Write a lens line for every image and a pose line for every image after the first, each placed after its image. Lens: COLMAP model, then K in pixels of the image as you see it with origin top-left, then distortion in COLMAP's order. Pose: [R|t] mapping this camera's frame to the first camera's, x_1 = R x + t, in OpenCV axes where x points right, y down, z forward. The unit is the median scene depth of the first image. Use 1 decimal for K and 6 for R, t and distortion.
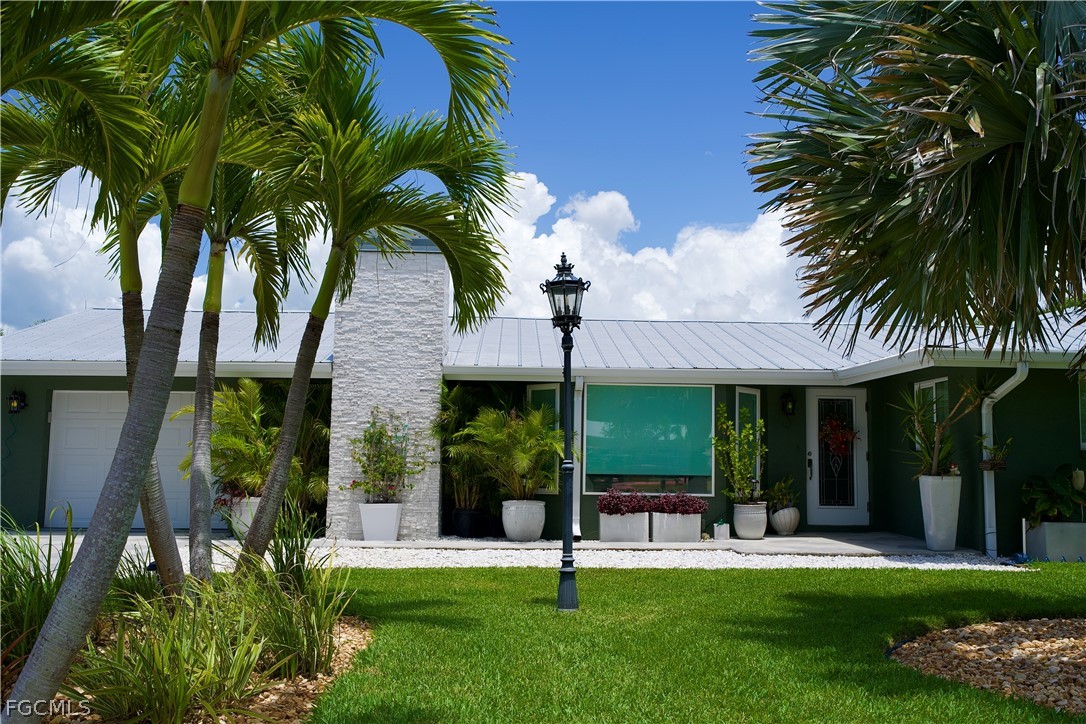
lens RADIAL K [[1026.3, 0, 537.2], [0, 1026.3, 362.3], [0, 0, 1]] dist [-0.043433, 0.181964]
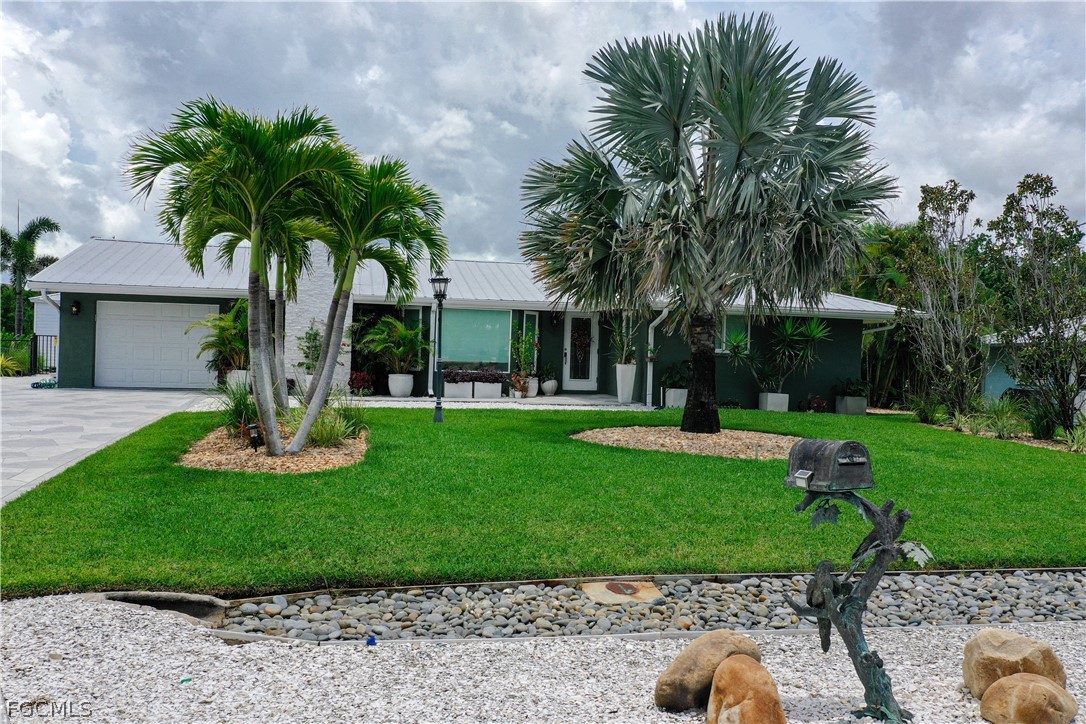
lens RADIAL K [[912.1, 0, 543.0], [0, 912.1, 362.0], [0, 0, 1]] dist [0.001114, 0.000742]
pose [[0.981746, 0.015173, 0.189593, -0.071458], [-0.038801, 0.991827, 0.121545, -0.084774], [-0.186199, -0.126682, 0.974311, -0.559472]]
